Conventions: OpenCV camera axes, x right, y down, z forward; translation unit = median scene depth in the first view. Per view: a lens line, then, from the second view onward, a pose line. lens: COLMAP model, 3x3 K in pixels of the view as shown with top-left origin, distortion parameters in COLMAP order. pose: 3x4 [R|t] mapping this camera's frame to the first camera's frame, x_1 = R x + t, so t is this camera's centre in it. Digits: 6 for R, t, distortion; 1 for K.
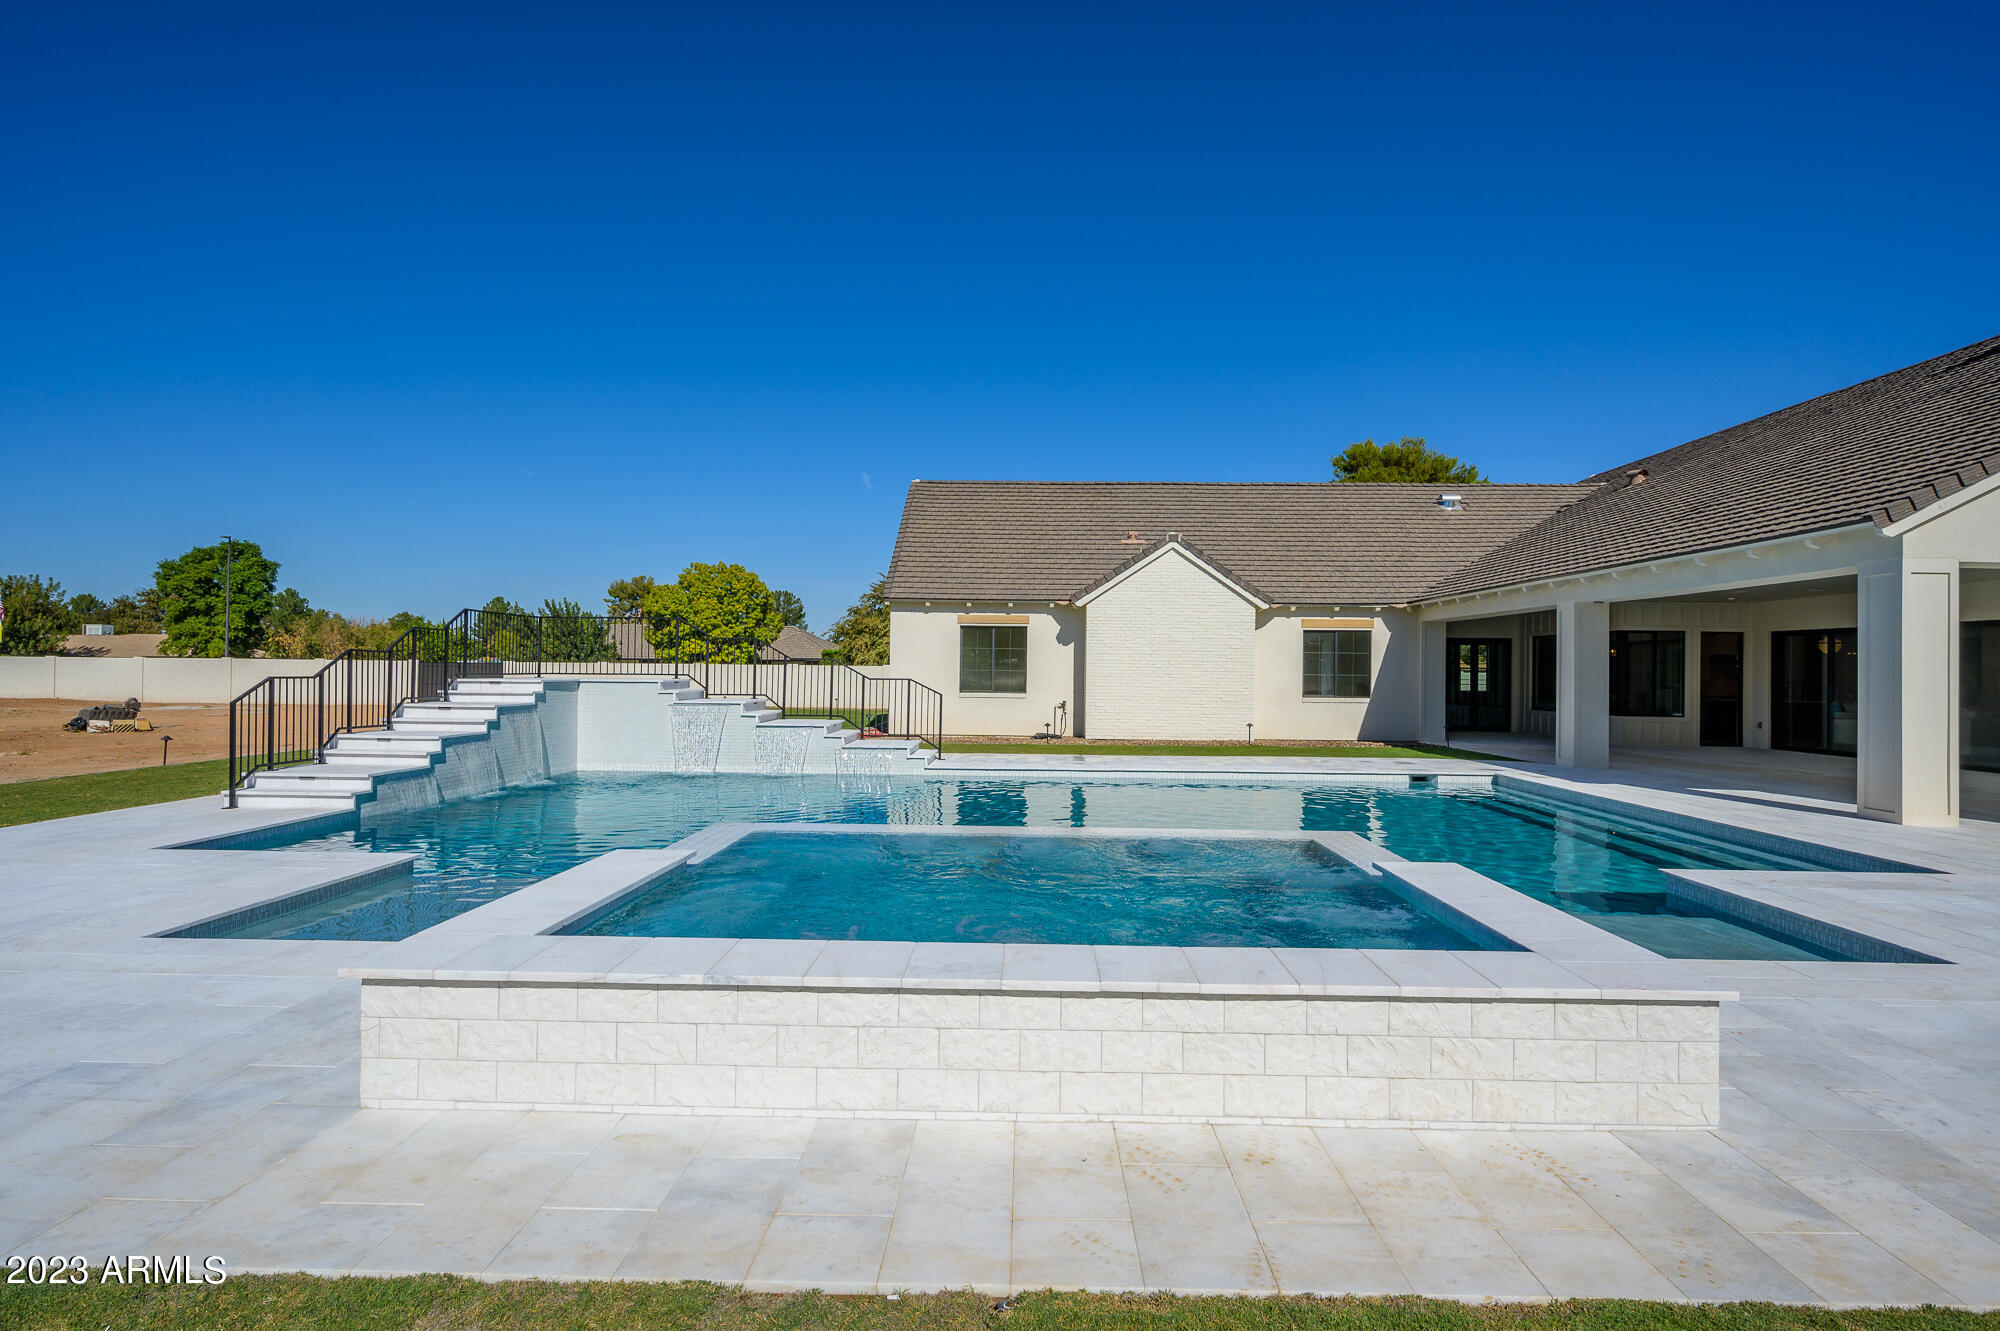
lens RADIAL K [[1044.5, 0, 1015.8], [0, 1044.5, 664.7], [0, 0, 1]] dist [-0.005337, -0.000241]
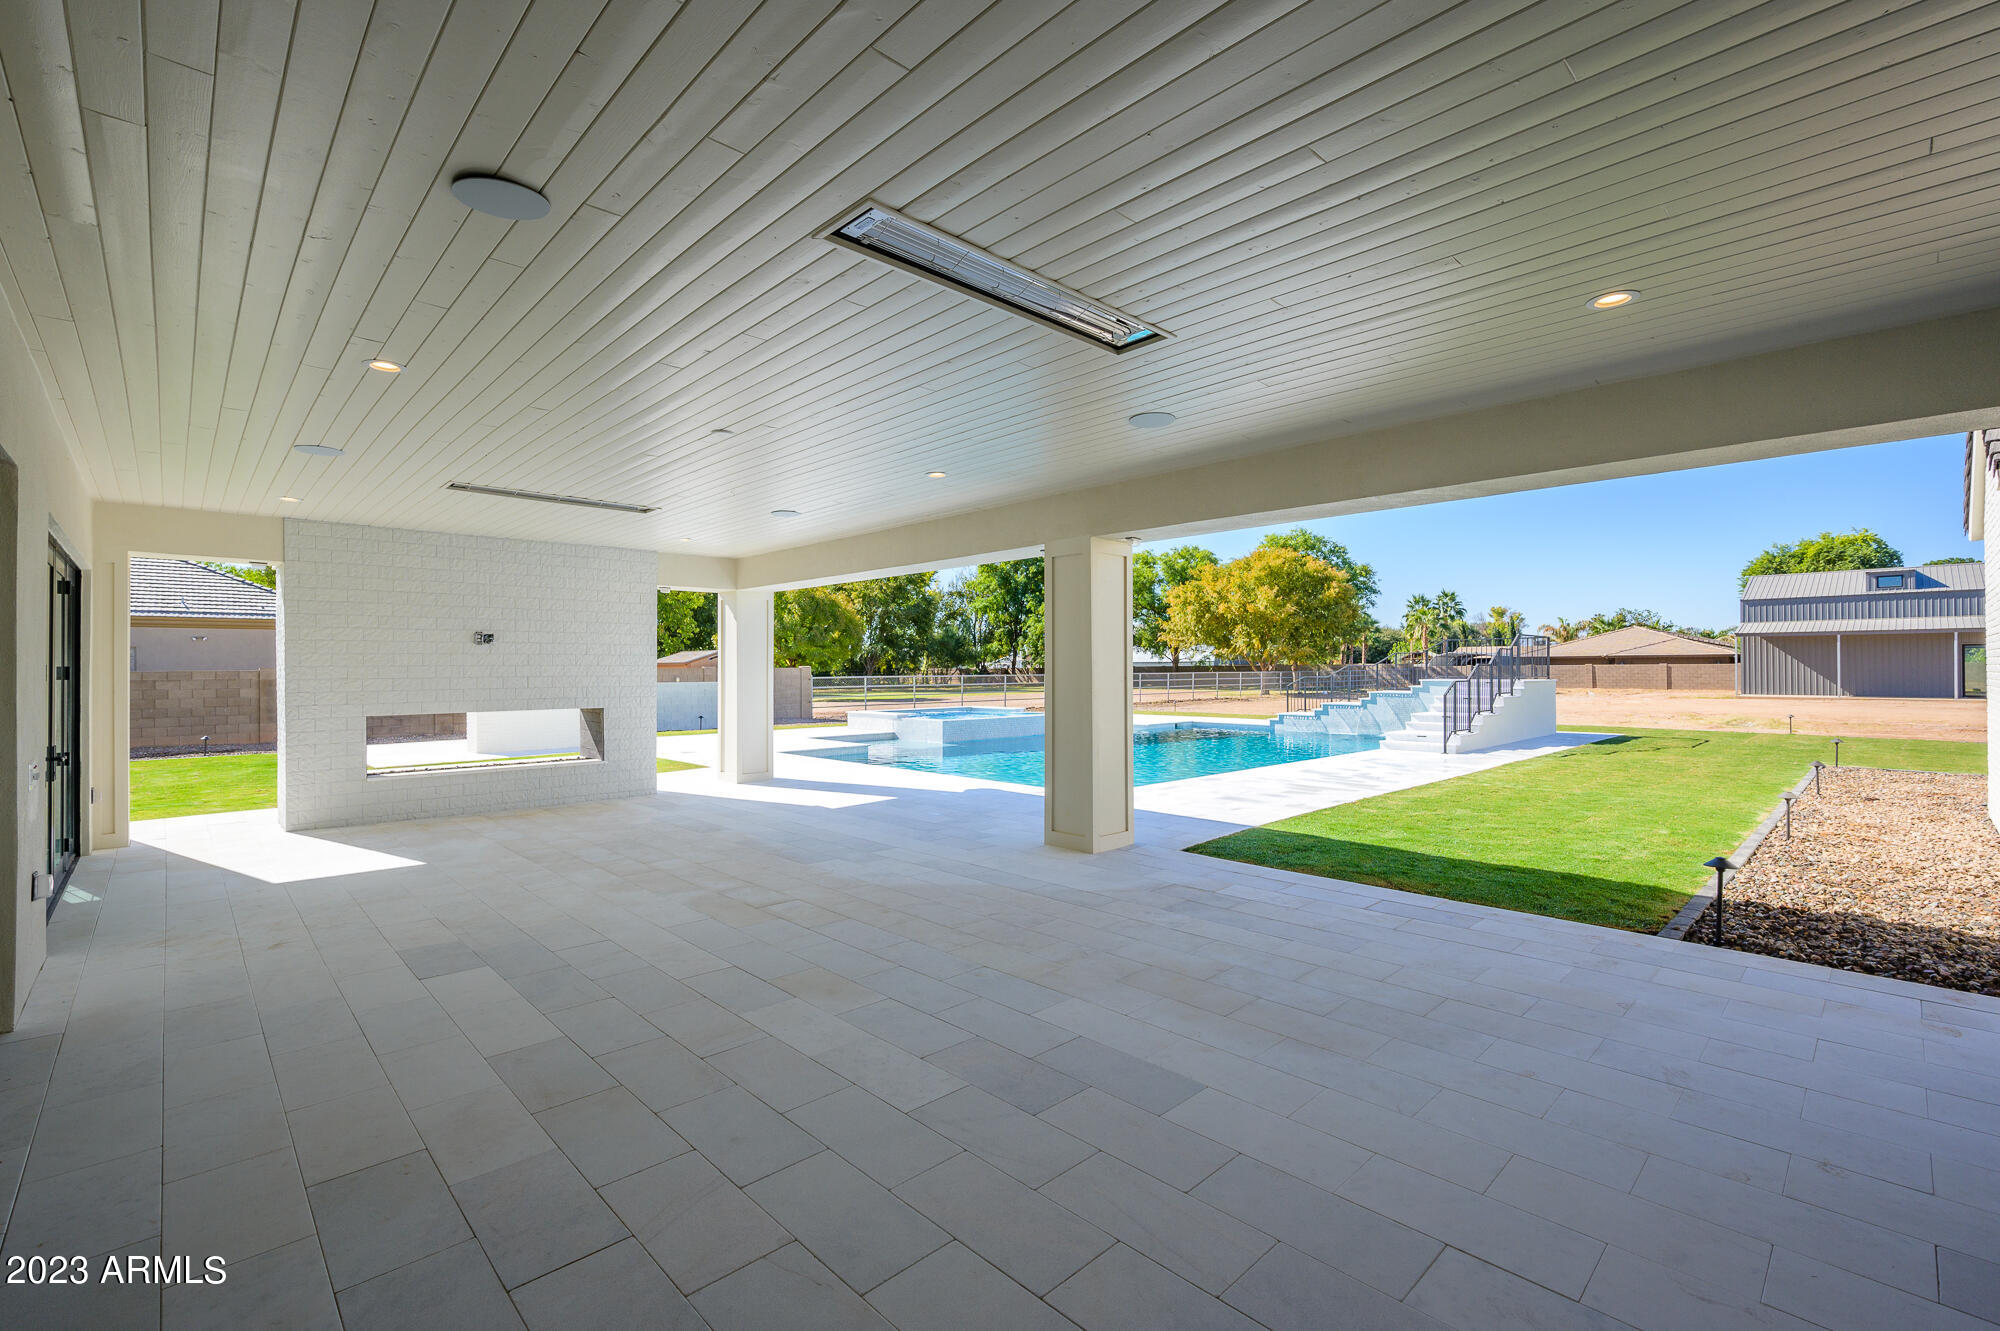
lens RADIAL K [[875.0, 0, 1002.5], [0, 875.0, 660.9], [0, 0, 1]] dist [-0.000718, 0.000247]
pose [[-0.707473, -0.013702, -0.706608, 0.642344], [0.000313, 0.999806, -0.019701, 0.006947], [0.706740, -0.014159, -0.707331, 0.926598]]
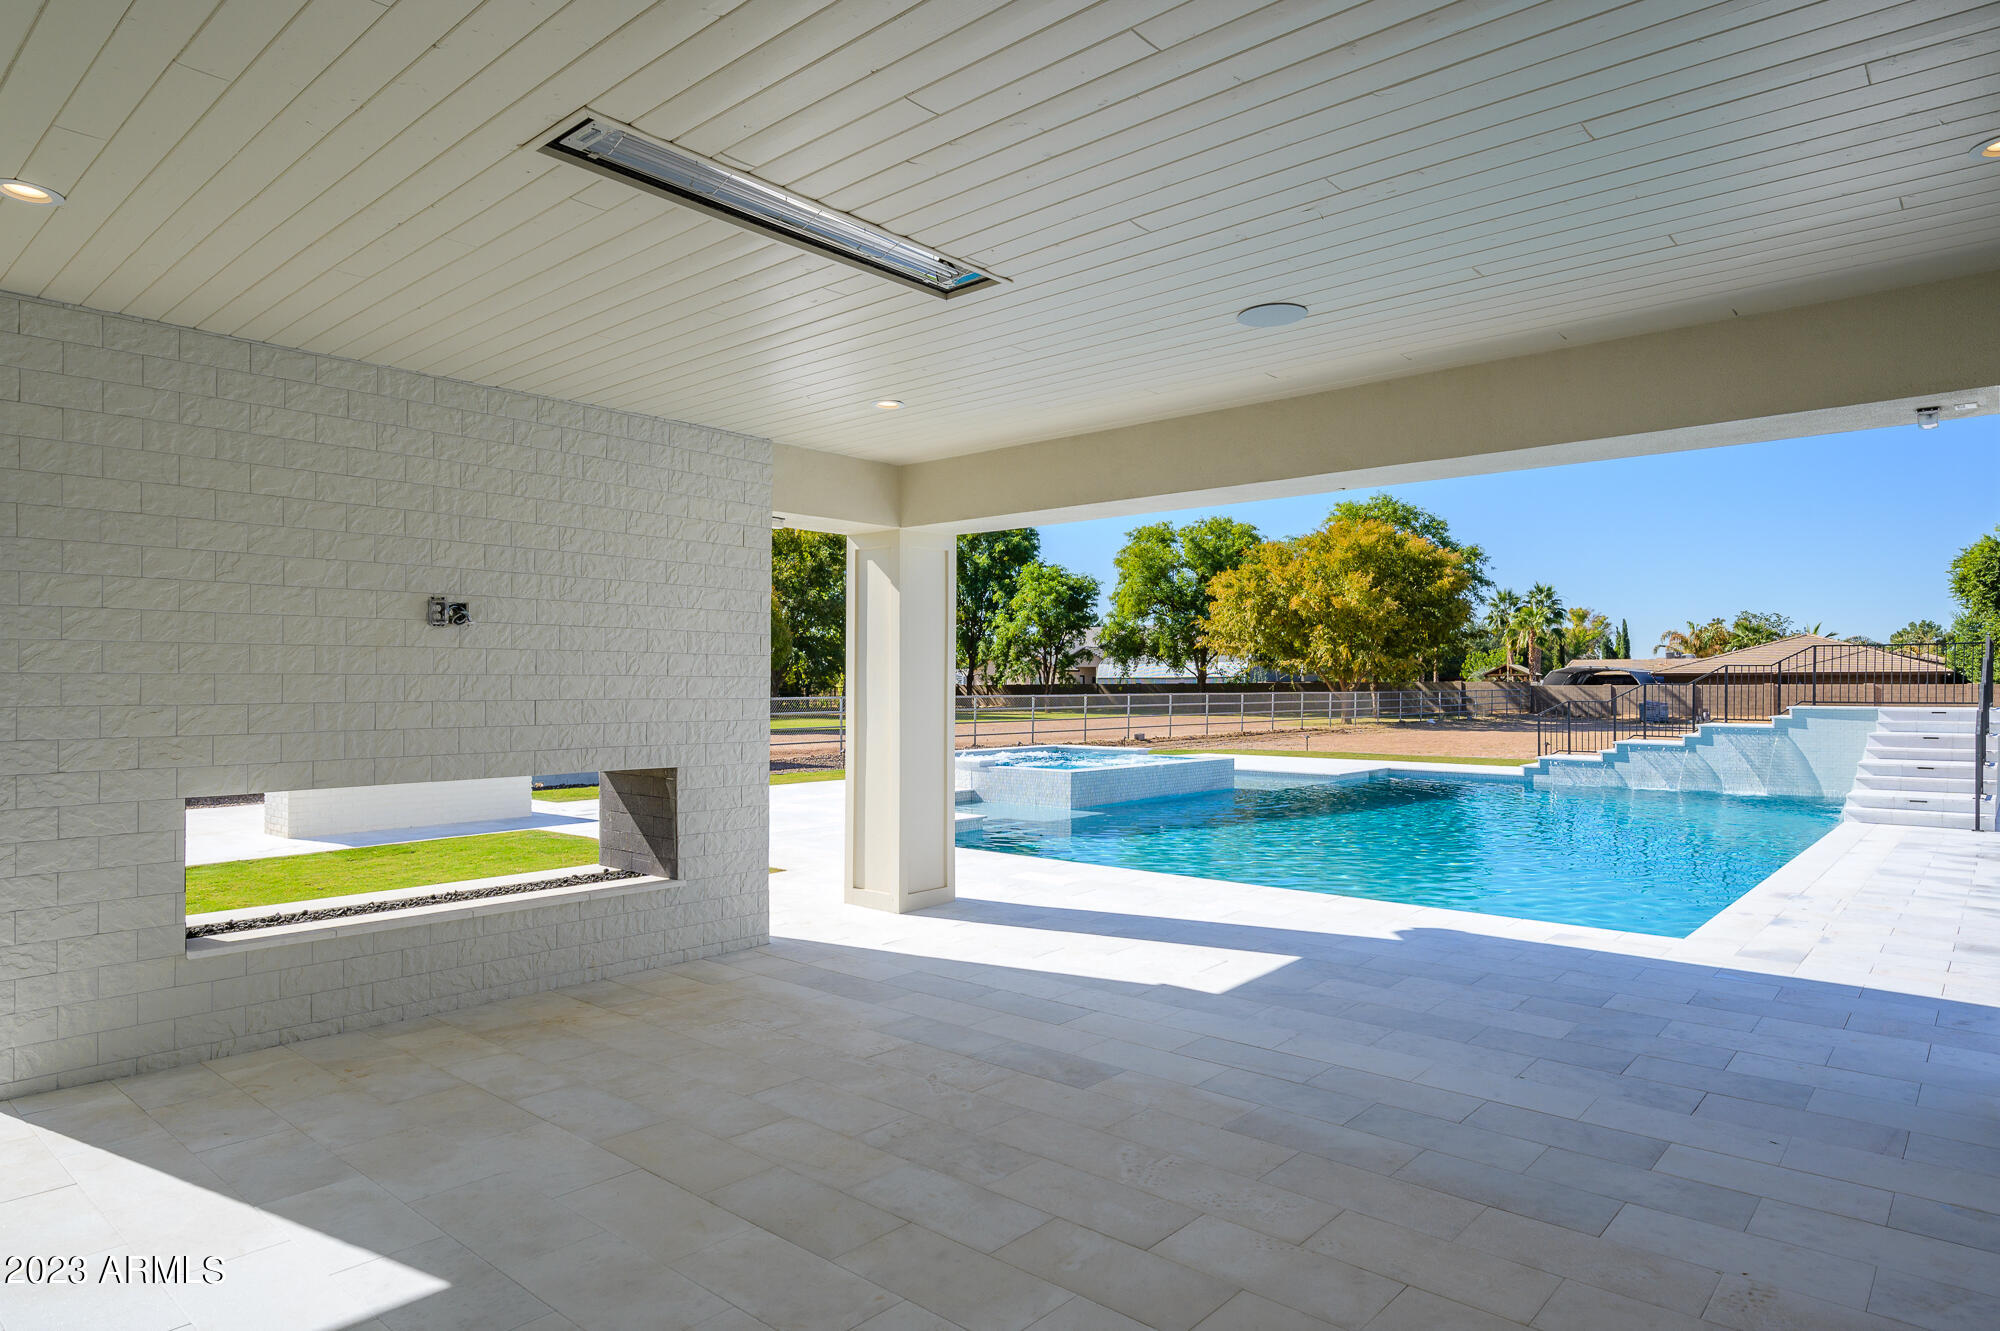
lens RADIAL K [[1173.4, 0, 1010.3], [0, 1173.4, 673.2], [0, 0, 1]] dist [0.000316, 0.000104]
pose [[-0.643112, -0.019019, -0.765536, 0.634151], [-0.003860, 0.999759, -0.021595, 0.005297], [0.765762, -0.010933, -0.643031, 0.704903]]
